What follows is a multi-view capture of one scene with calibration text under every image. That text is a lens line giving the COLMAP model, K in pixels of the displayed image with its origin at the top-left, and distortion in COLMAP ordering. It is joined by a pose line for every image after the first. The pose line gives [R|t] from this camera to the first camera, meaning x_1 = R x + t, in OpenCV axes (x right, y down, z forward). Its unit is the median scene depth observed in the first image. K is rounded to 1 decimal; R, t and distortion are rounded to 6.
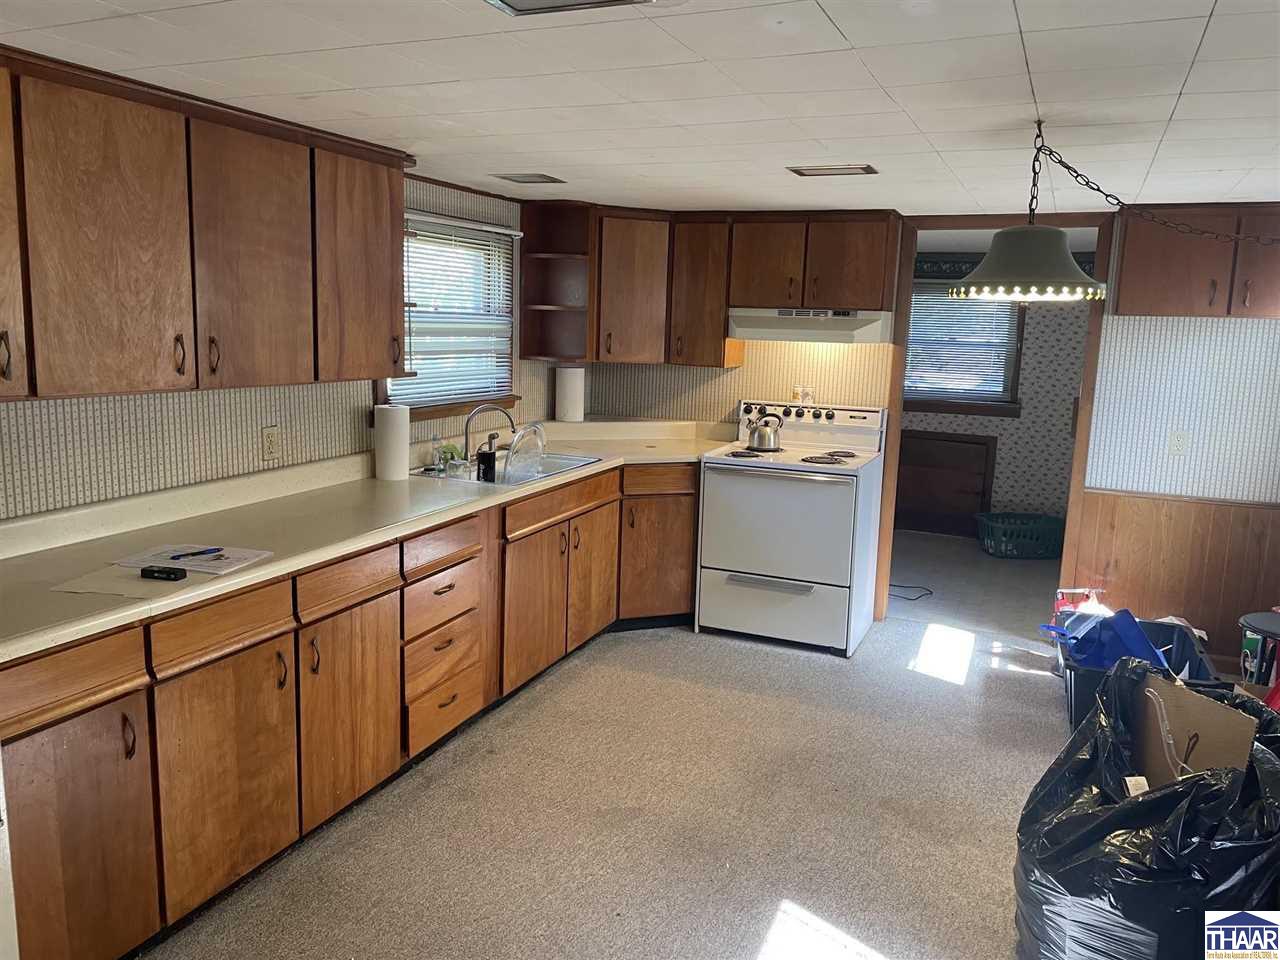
lens RADIAL K [[983.9, 0, 646.6], [0, 983.9, 477.7], [0, 0, 1]] dist [0.123561, -0.160718]
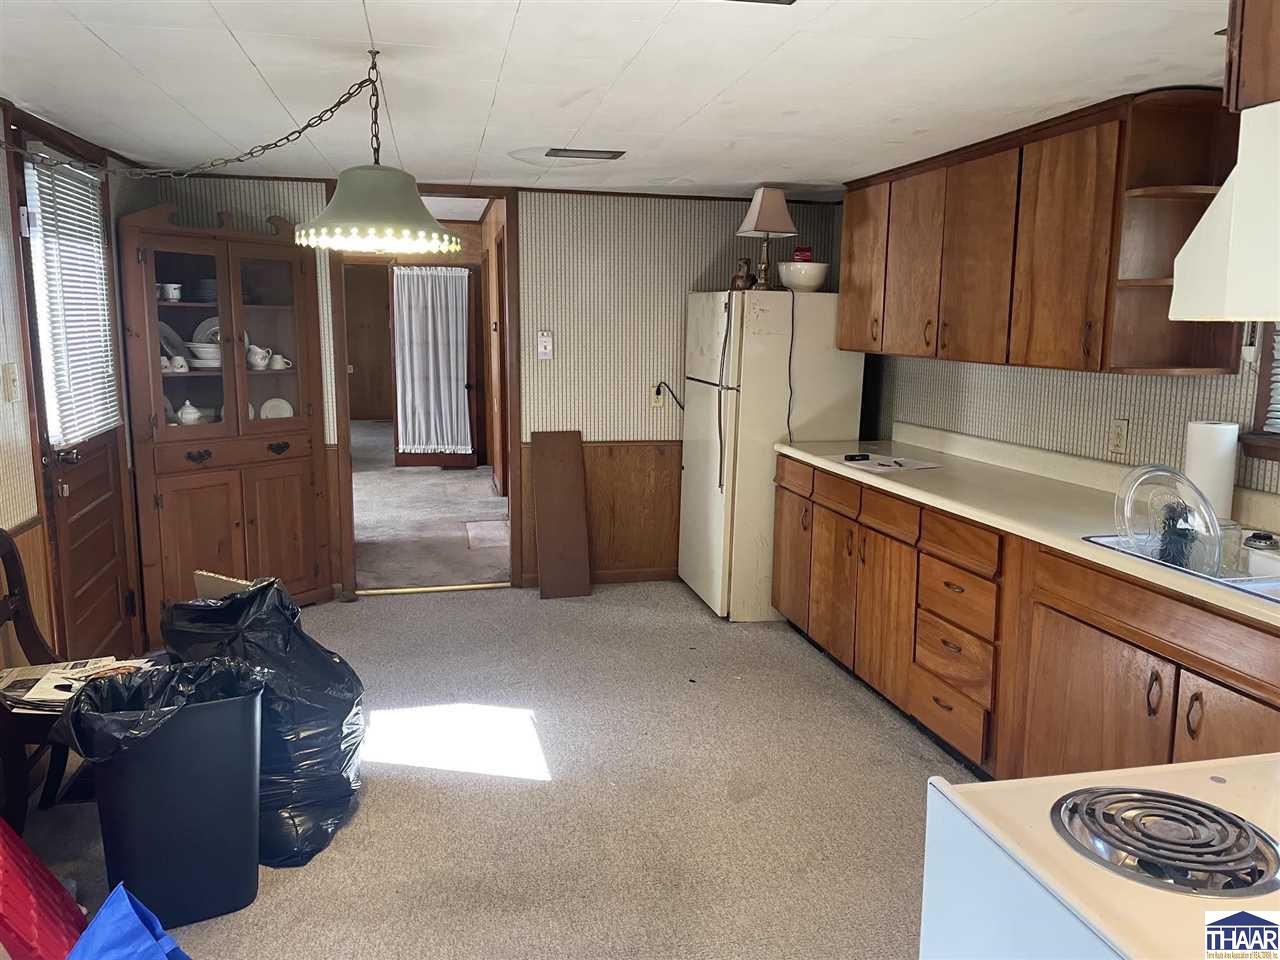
lens RADIAL K [[983.9, 0, 646.6], [0, 983.9, 477.7], [0, 0, 1]] dist [0.123561, -0.160718]
pose [[-0.814650, 0.057244, -0.577121, 0.624349], [-0.124177, 0.954821, 0.269993, -0.224055], [0.566502, 0.291615, -0.770737, 1.654742]]
